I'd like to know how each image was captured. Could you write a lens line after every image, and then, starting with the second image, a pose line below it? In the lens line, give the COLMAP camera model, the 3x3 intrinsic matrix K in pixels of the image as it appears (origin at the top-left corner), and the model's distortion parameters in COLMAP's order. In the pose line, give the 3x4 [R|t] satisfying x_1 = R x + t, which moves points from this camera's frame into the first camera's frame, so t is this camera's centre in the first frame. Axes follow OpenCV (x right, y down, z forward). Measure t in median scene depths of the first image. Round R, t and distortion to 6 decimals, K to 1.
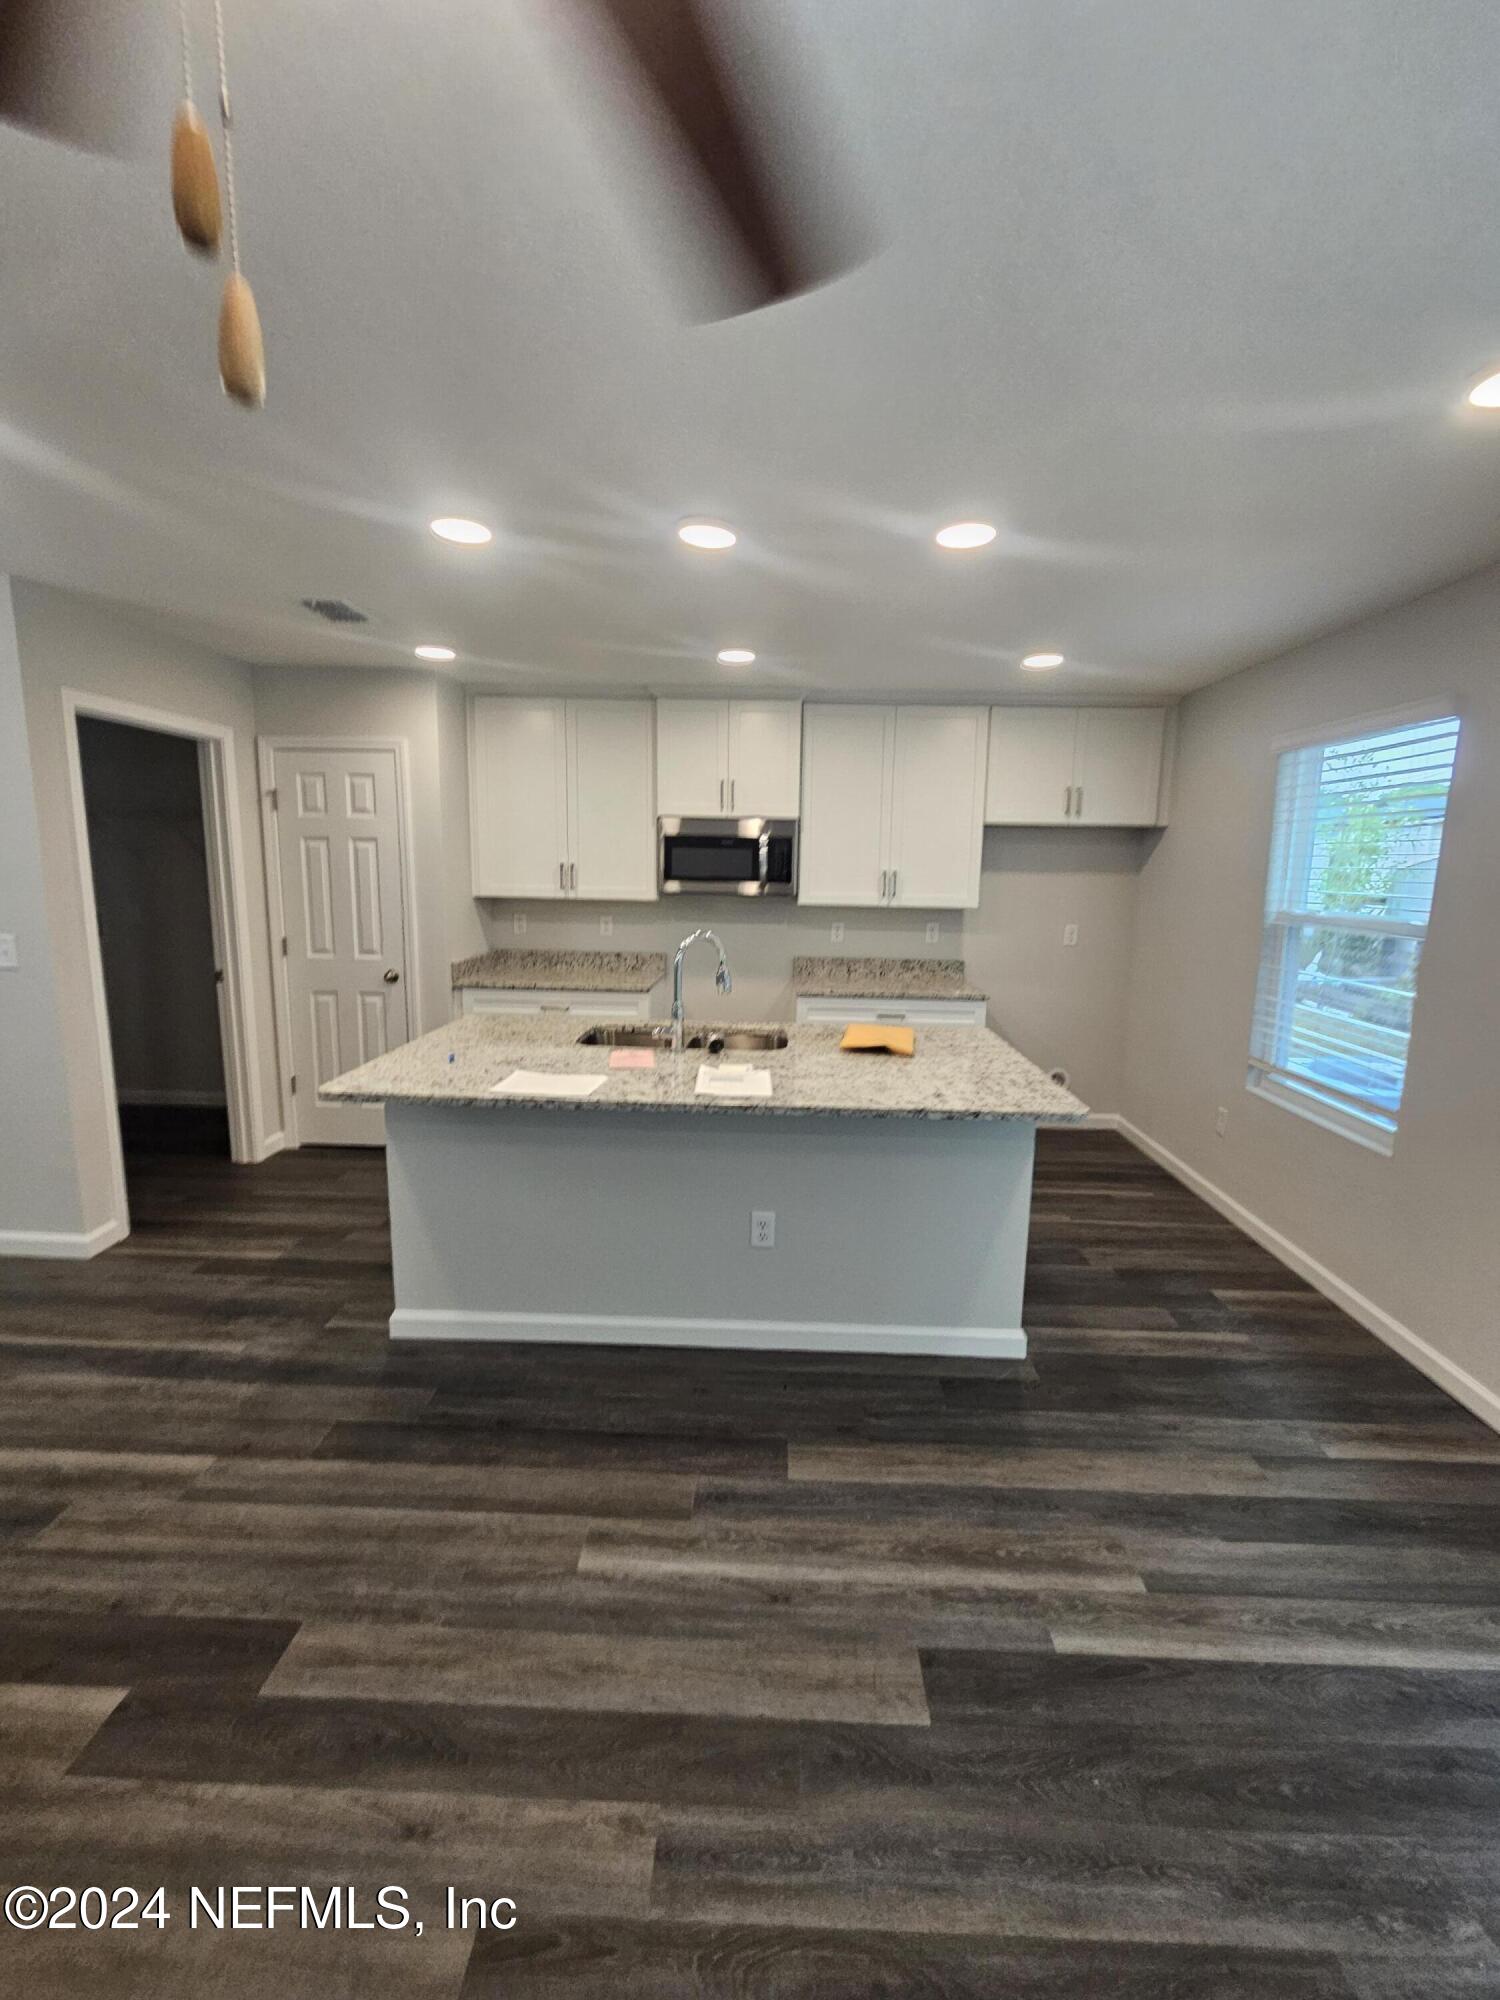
lens RADIAL K [[832.1, 0, 749.7], [0, 832.1, 995.7], [0, 0, 1]] dist [0.000938, -0.000051]
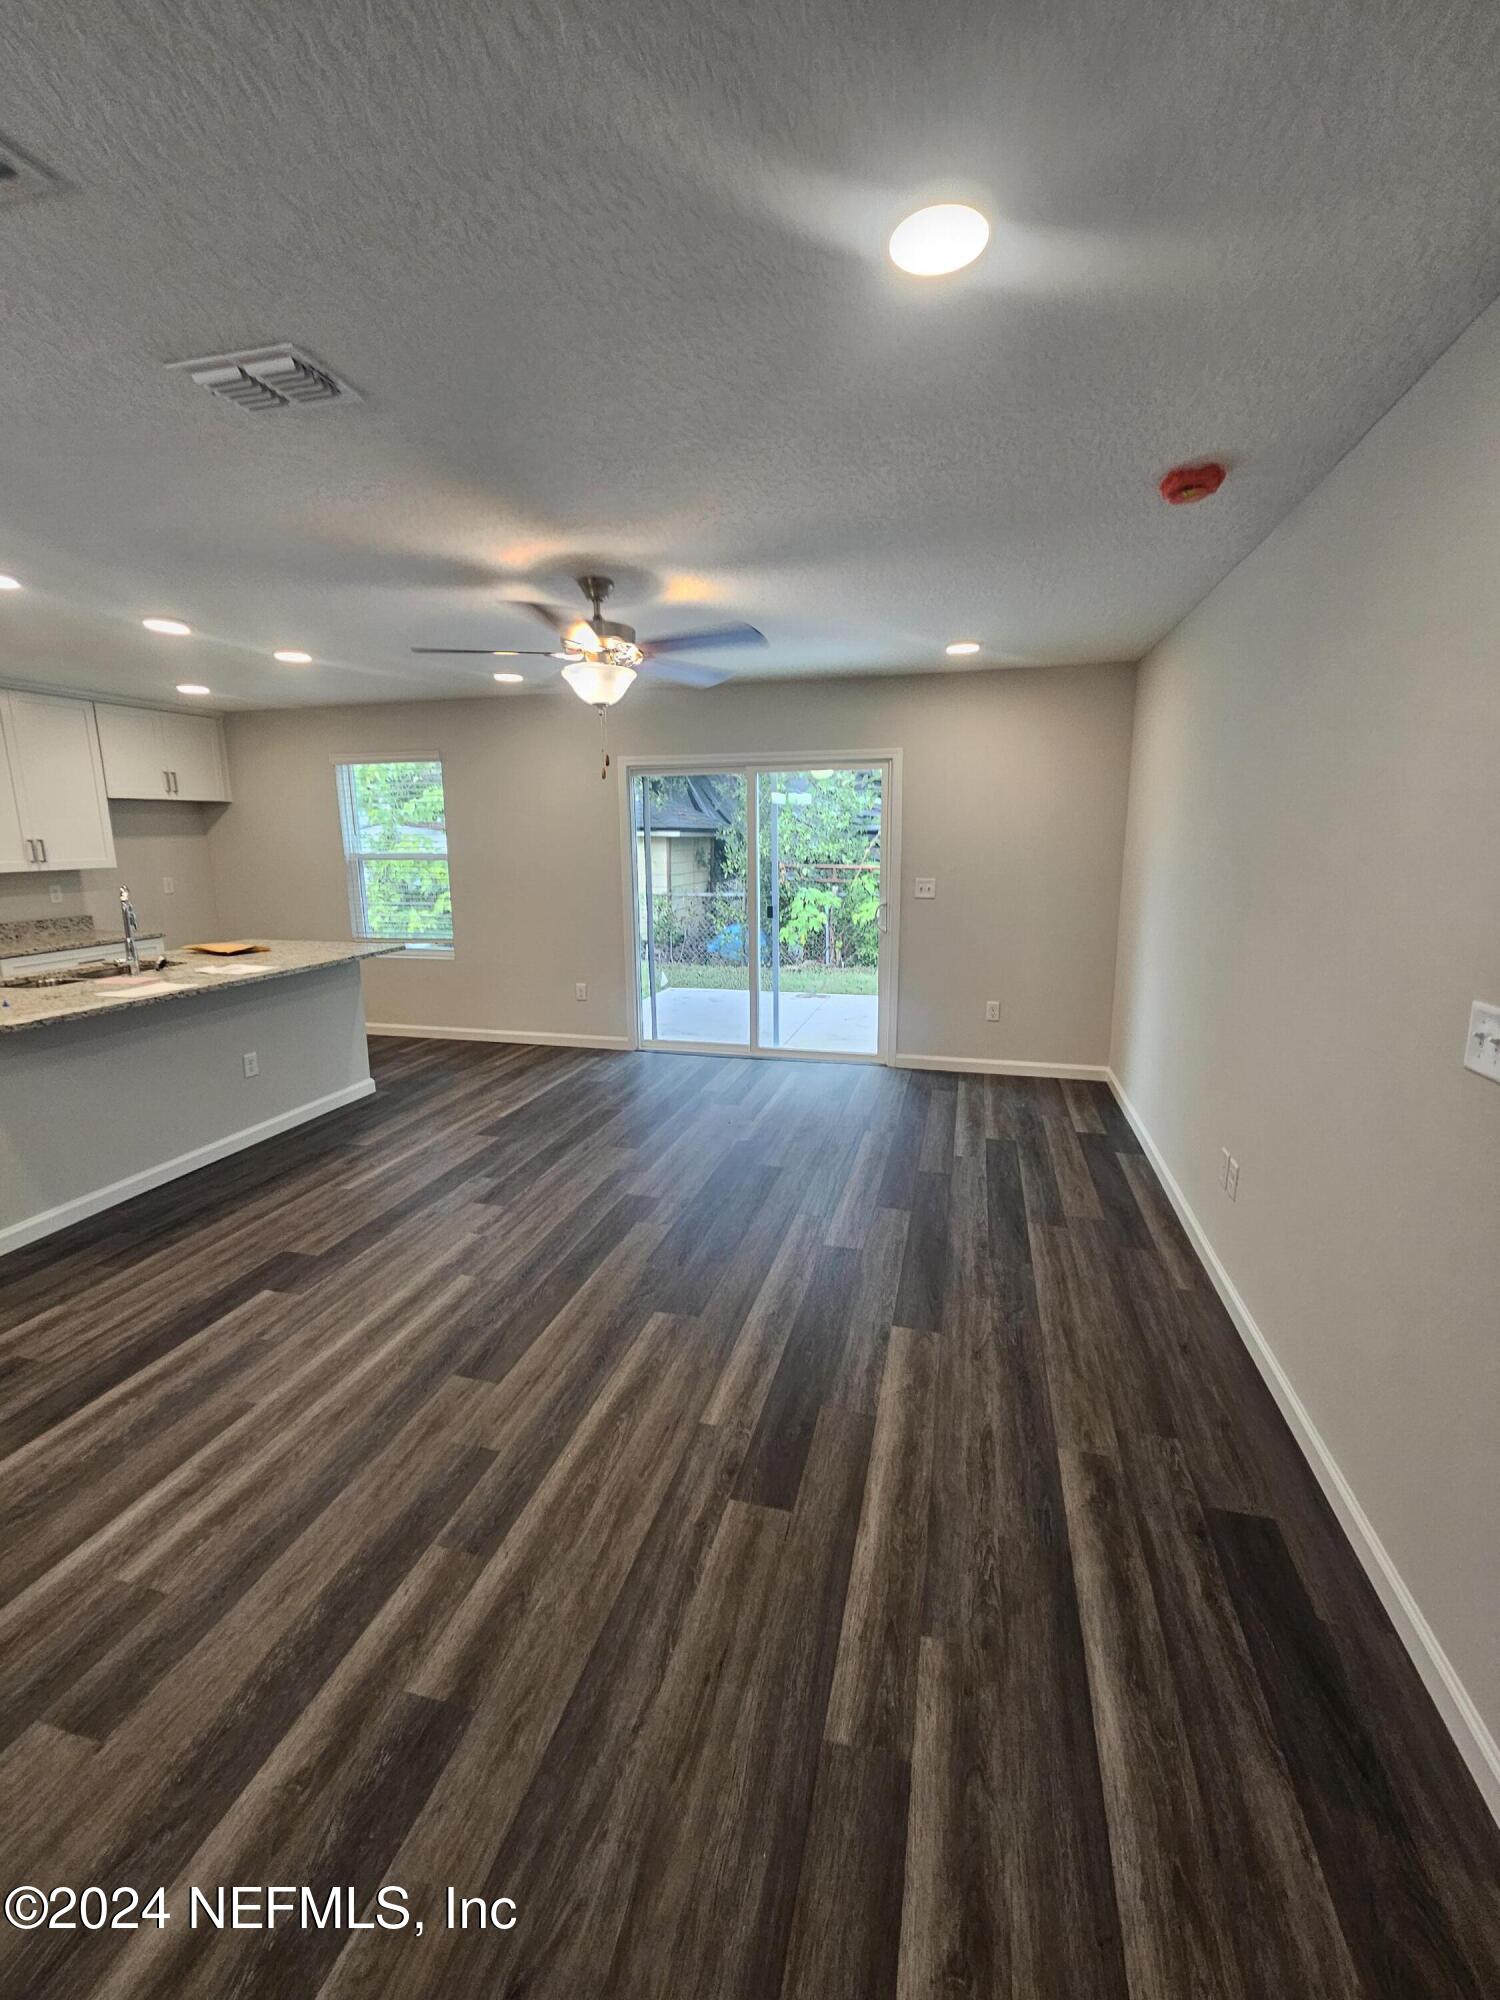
lens RADIAL K [[827.7, 0, 751.2], [0, 827.7, 987.7], [0, 0, 1]] dist [0.001023, -0.000071]
pose [[0.233540, -0.204274, 0.950648, -1.252509], [0.165139, 0.971813, 0.168253, 0.029102], [-0.958221, 0.117695, 0.260690, -0.354230]]
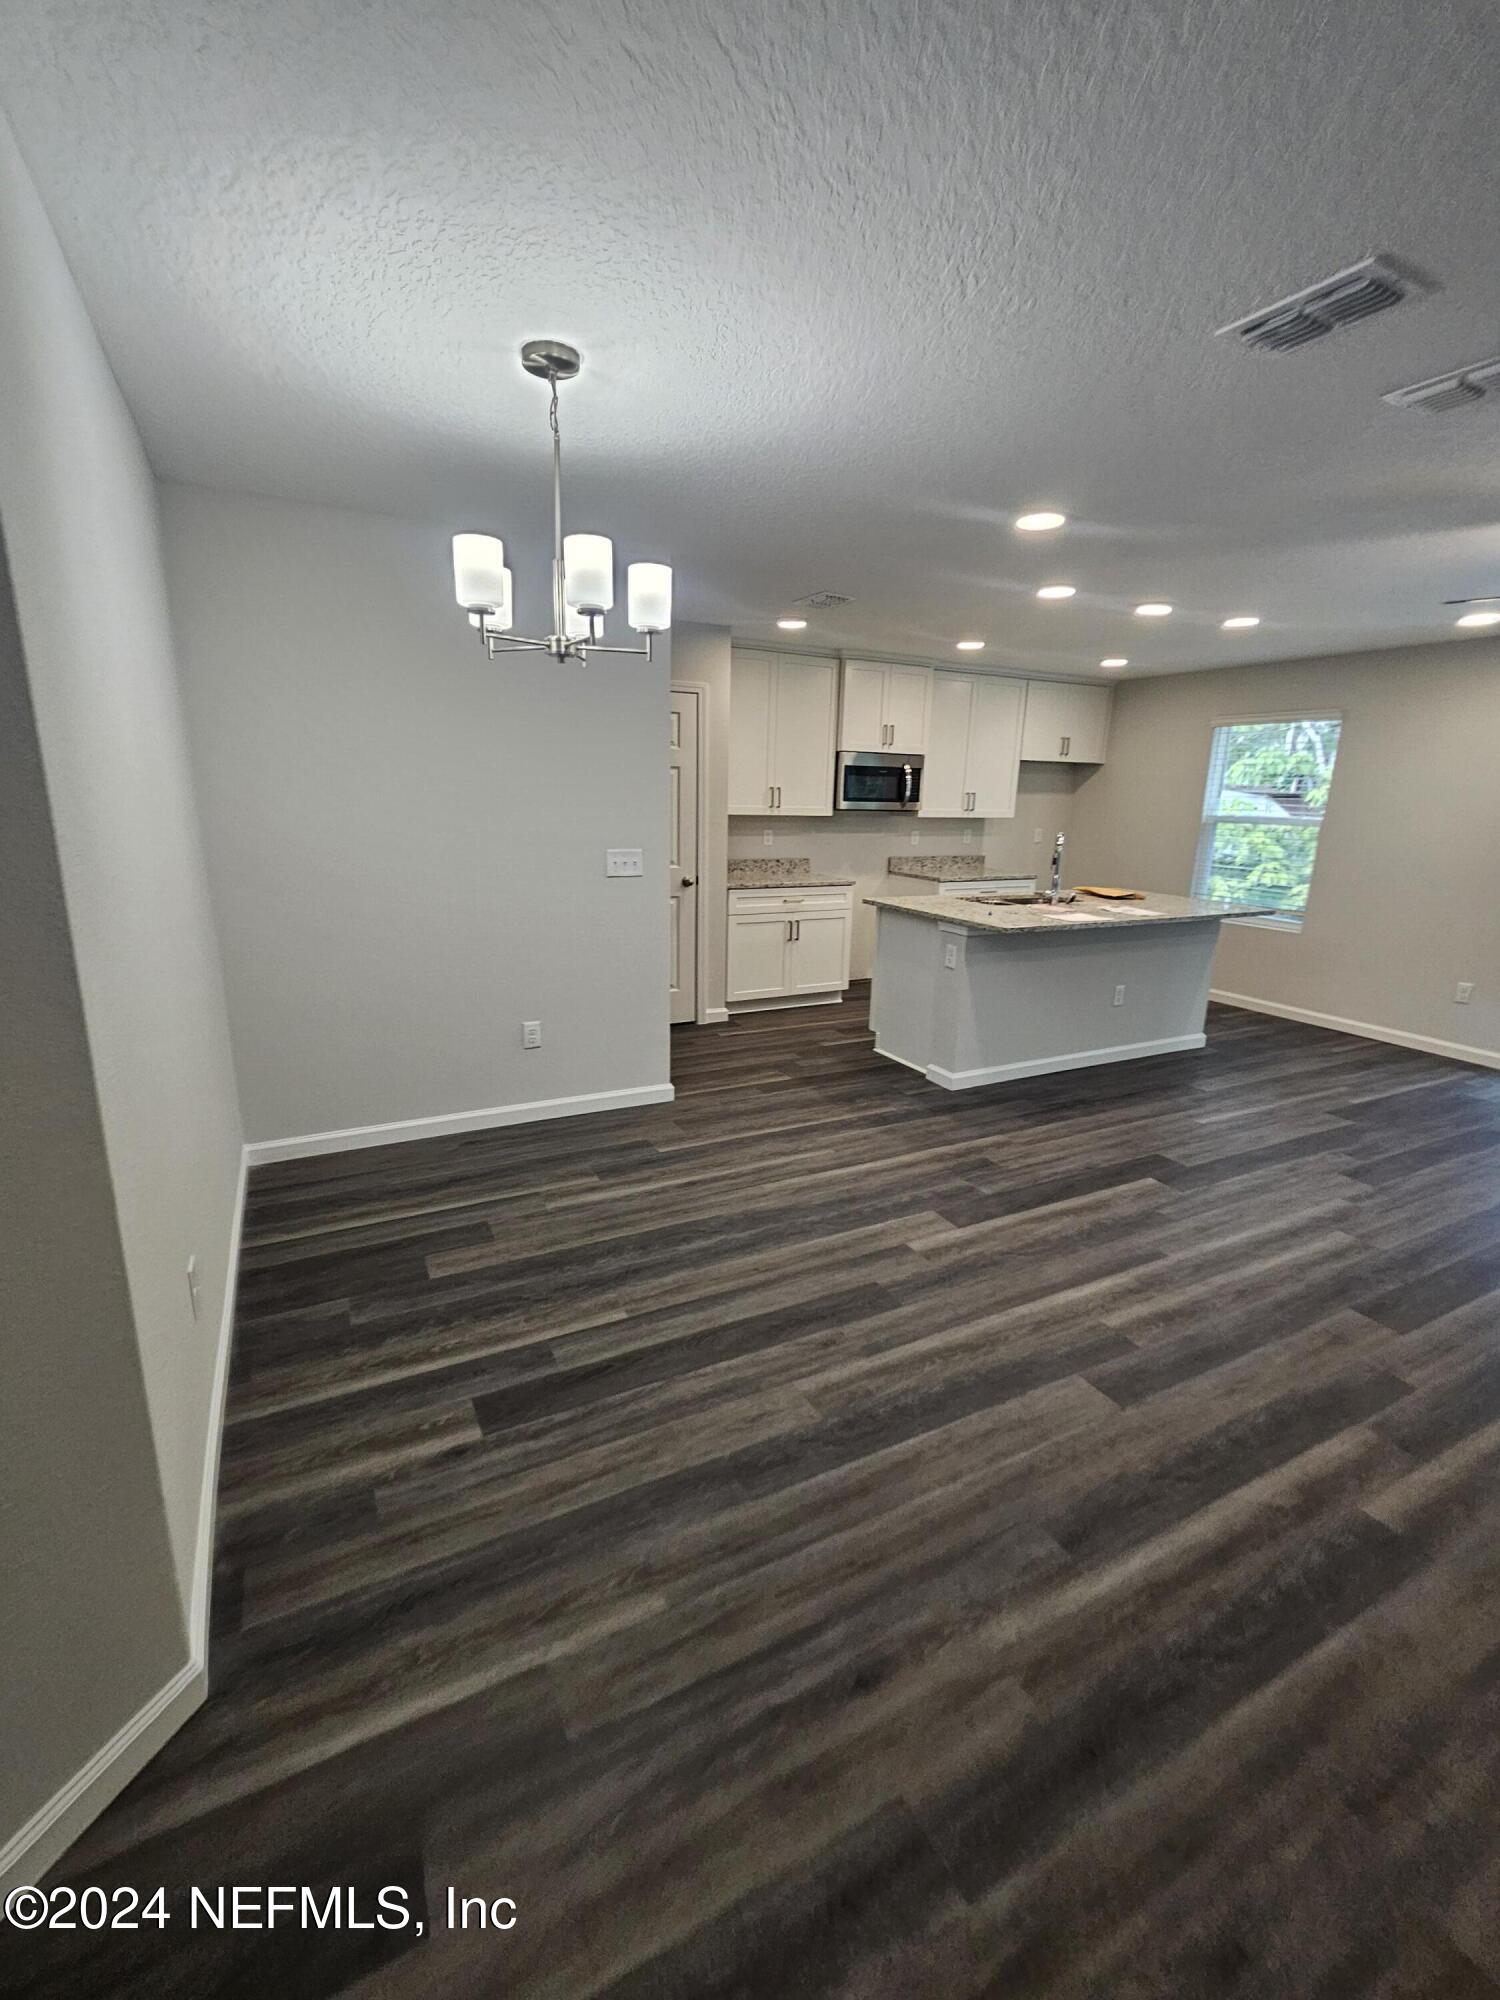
lens RADIAL K [[858.4, 0, 744.2], [0, 858.4, 1008.0], [0, 0, 1]] dist [-0.001618, -0.000376]
pose [[0.878755, -0.120009, 0.461939, -1.602169], [0.071000, 0.989972, 0.122125, 0.019434], [-0.471963, -0.074521, 0.878463, -0.274564]]
